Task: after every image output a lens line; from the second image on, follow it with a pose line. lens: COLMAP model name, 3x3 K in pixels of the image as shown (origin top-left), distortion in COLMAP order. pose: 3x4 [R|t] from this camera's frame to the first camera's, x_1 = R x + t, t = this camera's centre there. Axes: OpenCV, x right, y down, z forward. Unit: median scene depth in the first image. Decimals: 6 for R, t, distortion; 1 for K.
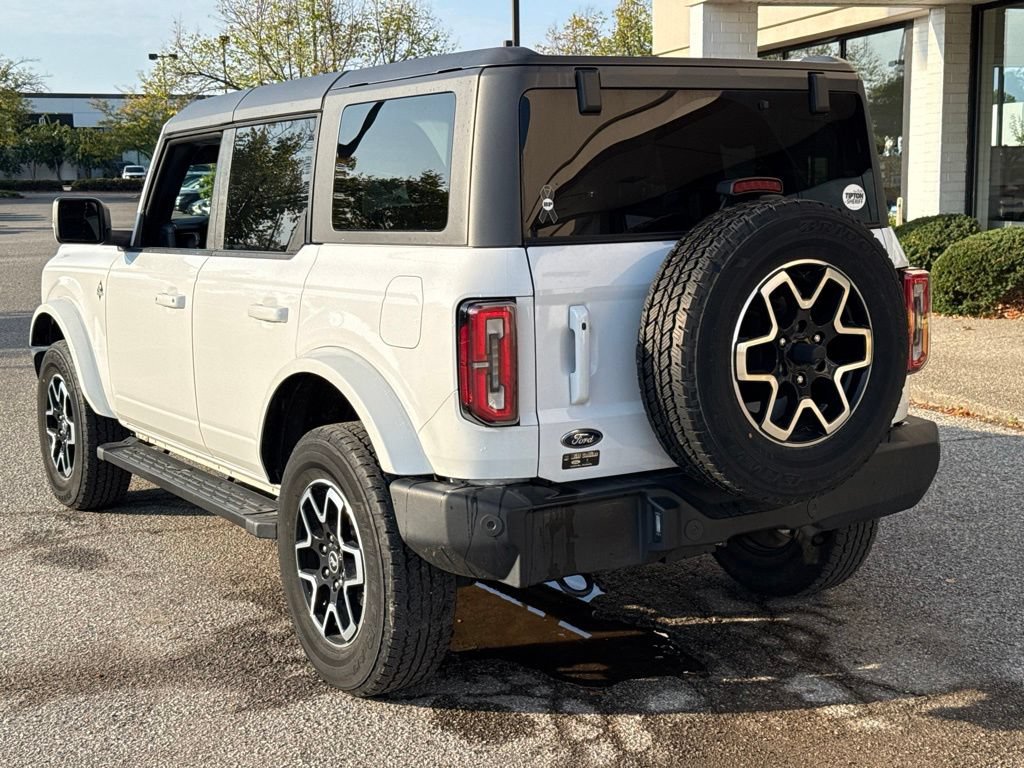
lens RADIAL K [[1416.2, 0, 507.9], [0, 1416.2, 376.9], [0, 0, 1]] dist [0.178266, -0.327443]
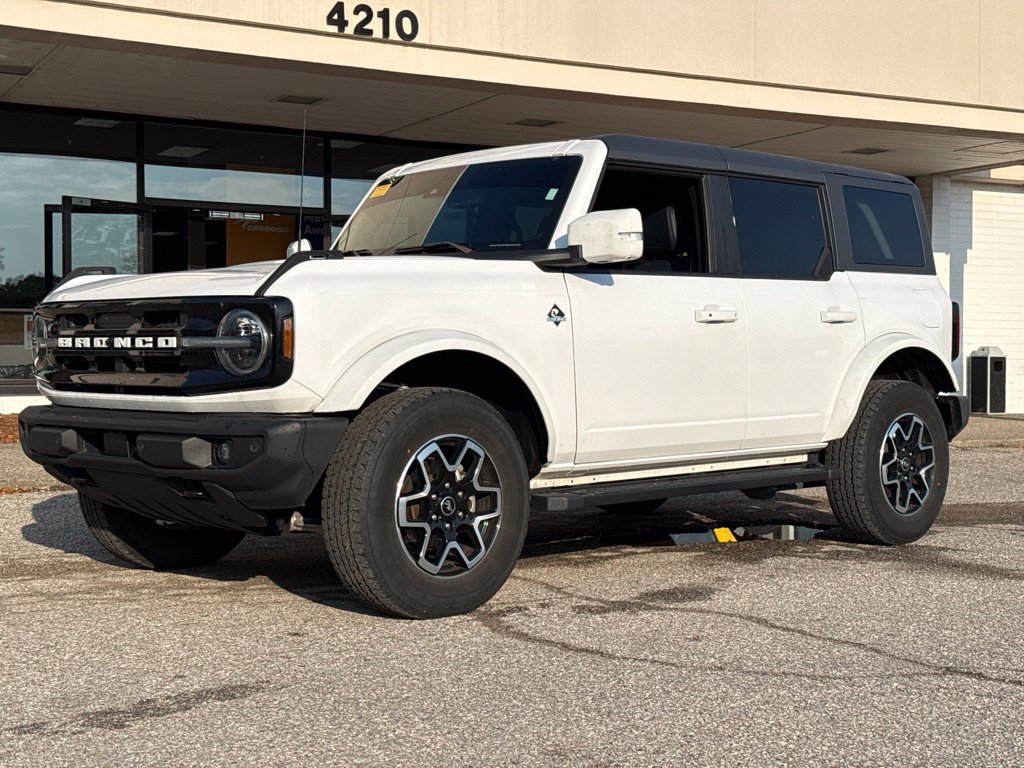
lens RADIAL K [[1416.2, 0, 507.9], [0, 1416.2, 376.9], [0, 0, 1]] dist [0.178266, -0.327443]
pose [[-0.215667, 0.005142, 0.976453, -1.663376], [0.134225, 0.990650, 0.024429, -0.071849], [-0.967198, 0.136333, -0.214341, 1.812445]]
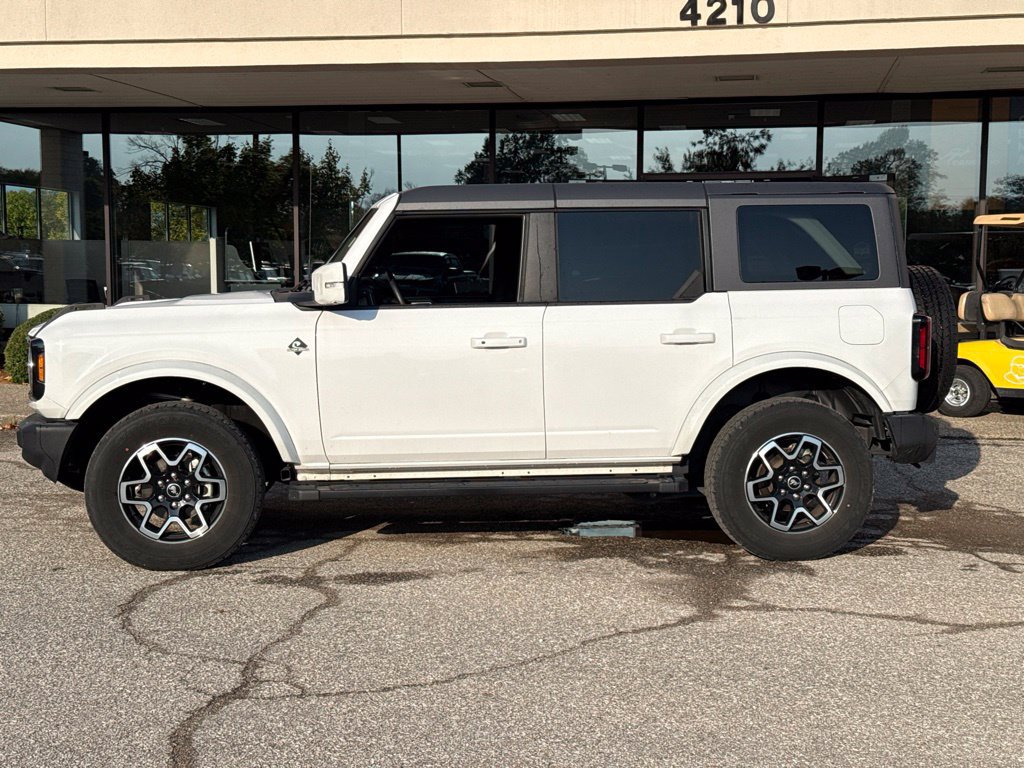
lens RADIAL K [[1416.2, 0, 507.9], [0, 1416.2, 376.9], [0, 0, 1]] dist [0.178266, -0.327443]
pose [[0.448289, -0.052488, 0.892346, -1.764272], [0.111599, 0.993750, 0.002389, -0.032576], [-0.886895, 0.098514, 0.451345, 0.547435]]
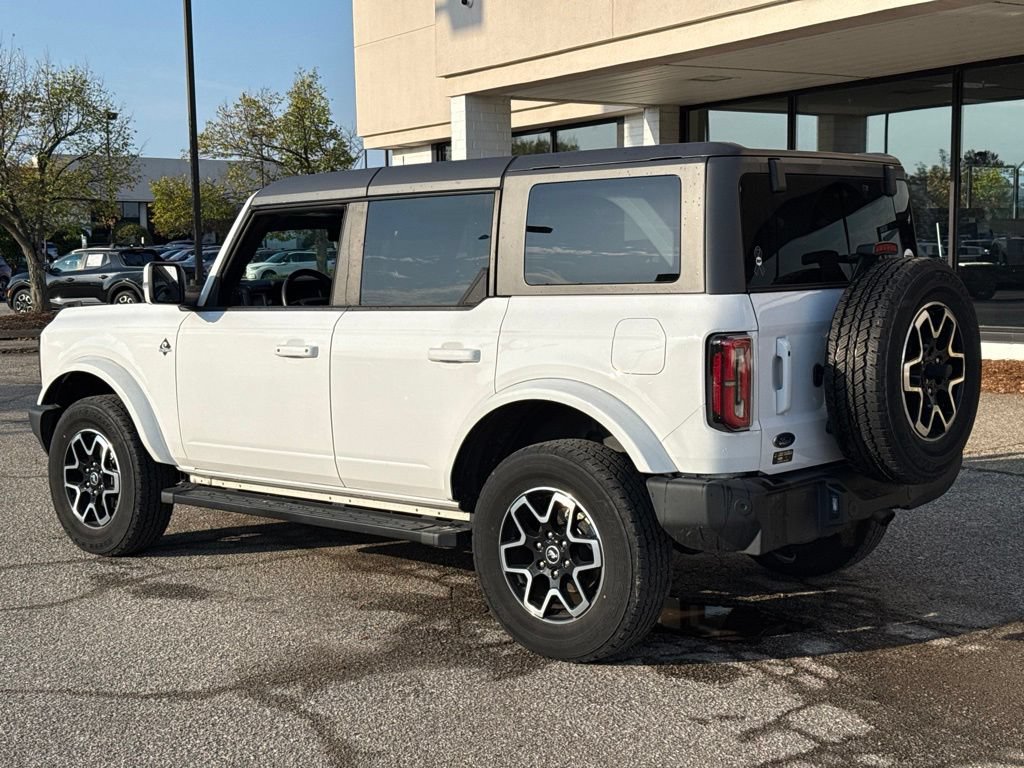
lens RADIAL K [[1416.2, 0, 507.9], [0, 1416.2, 376.9], [0, 0, 1]] dist [0.178266, -0.327443]
pose [[0.958494, -0.021479, 0.284302, -0.512160], [0.036602, 0.998177, -0.047986, 0.035537], [-0.282753, 0.056400, 0.957533, -0.169045]]
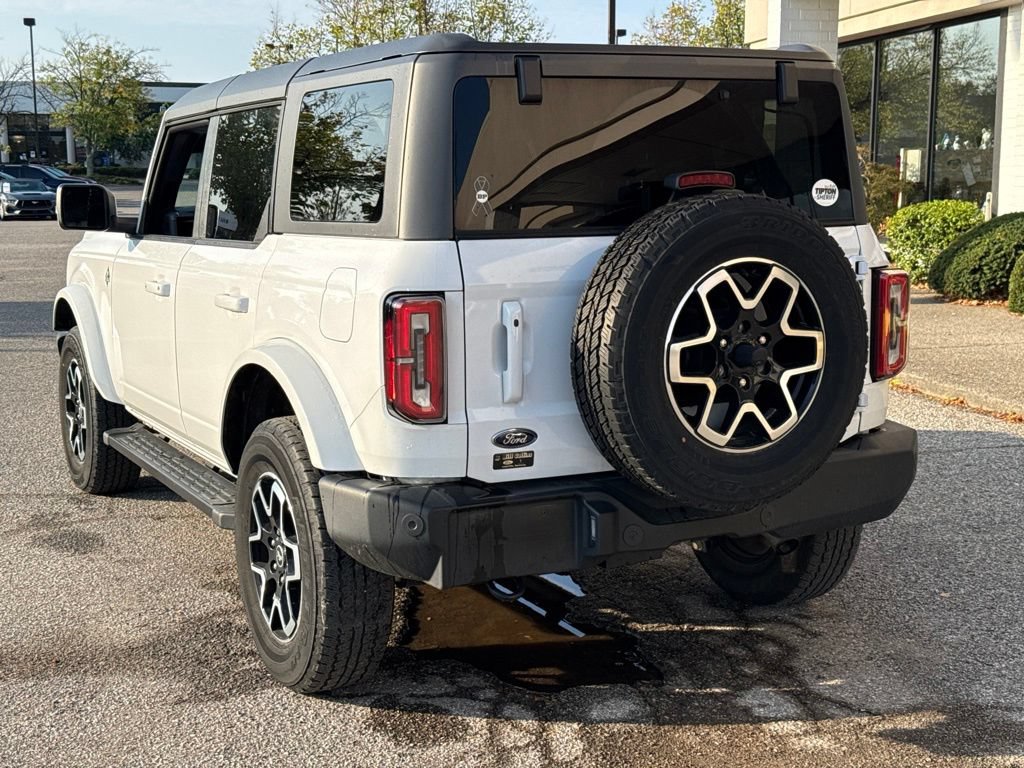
lens RADIAL K [[1416.9, 0, 498.7], [0, 1416.9, 386.6], [0, 0, 1]] dist [0.169690, -0.287295]
pose [[0.996323, 0.022542, -0.082656, 0.110067], [-0.021453, 0.999671, 0.014040, -0.004994], [0.082946, -0.012215, 0.996479, 0.028526]]
